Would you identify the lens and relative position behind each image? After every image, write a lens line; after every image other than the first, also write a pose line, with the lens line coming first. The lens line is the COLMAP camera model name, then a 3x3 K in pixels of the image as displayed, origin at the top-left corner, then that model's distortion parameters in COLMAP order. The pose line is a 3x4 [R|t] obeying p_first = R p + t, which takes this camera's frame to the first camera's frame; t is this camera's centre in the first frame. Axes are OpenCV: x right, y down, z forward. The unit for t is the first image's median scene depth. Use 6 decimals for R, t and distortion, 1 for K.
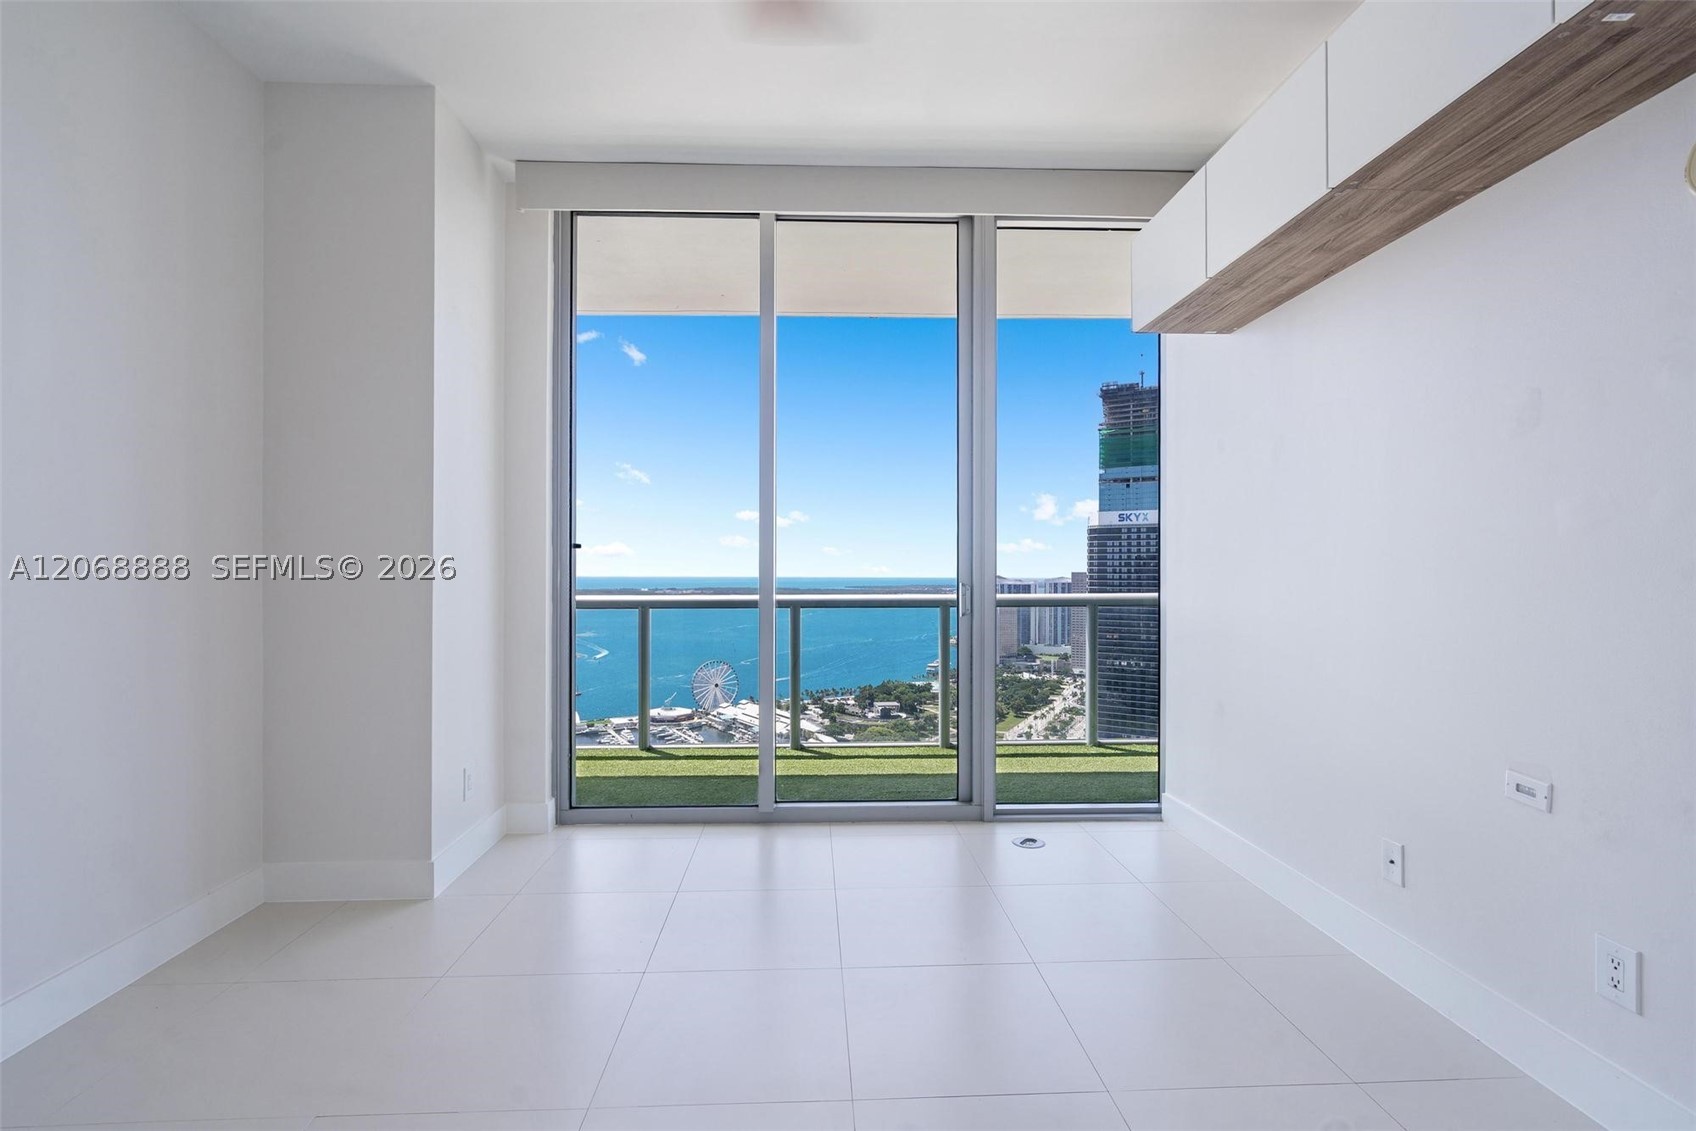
lens RADIAL K [[778.4, 0, 836.0], [0, 778.4, 570.6], [0, 0, 1]] dist [0.001291, -0.000142]
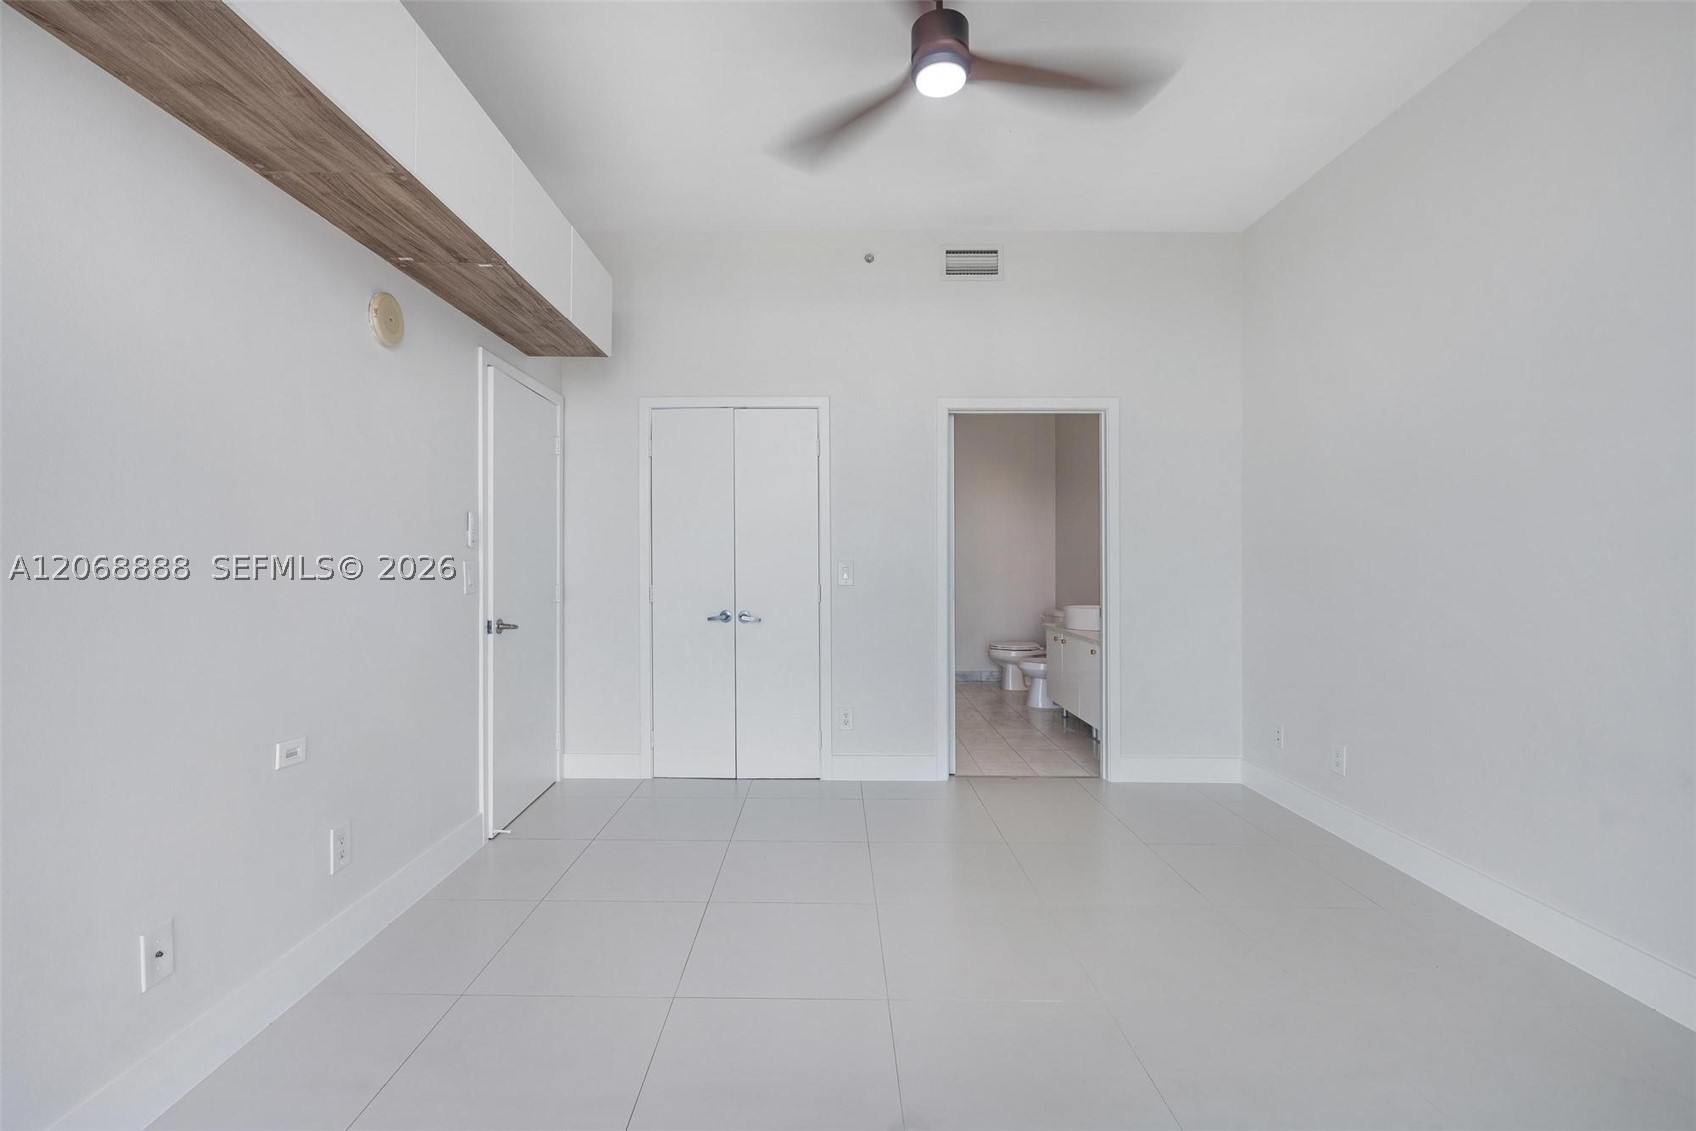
lens RADIAL K [[778.4, 0, 850.5], [0, 778.4, 562.2], [0, 0, 1]] dist [0.001291, -0.000142]
pose [[-0.999862, 0.000209, 0.016598, 0.062622], [0.000181, 0.999999, -0.001696, 0.009870], [-0.016598, -0.001693, -0.999861, 2.074153]]
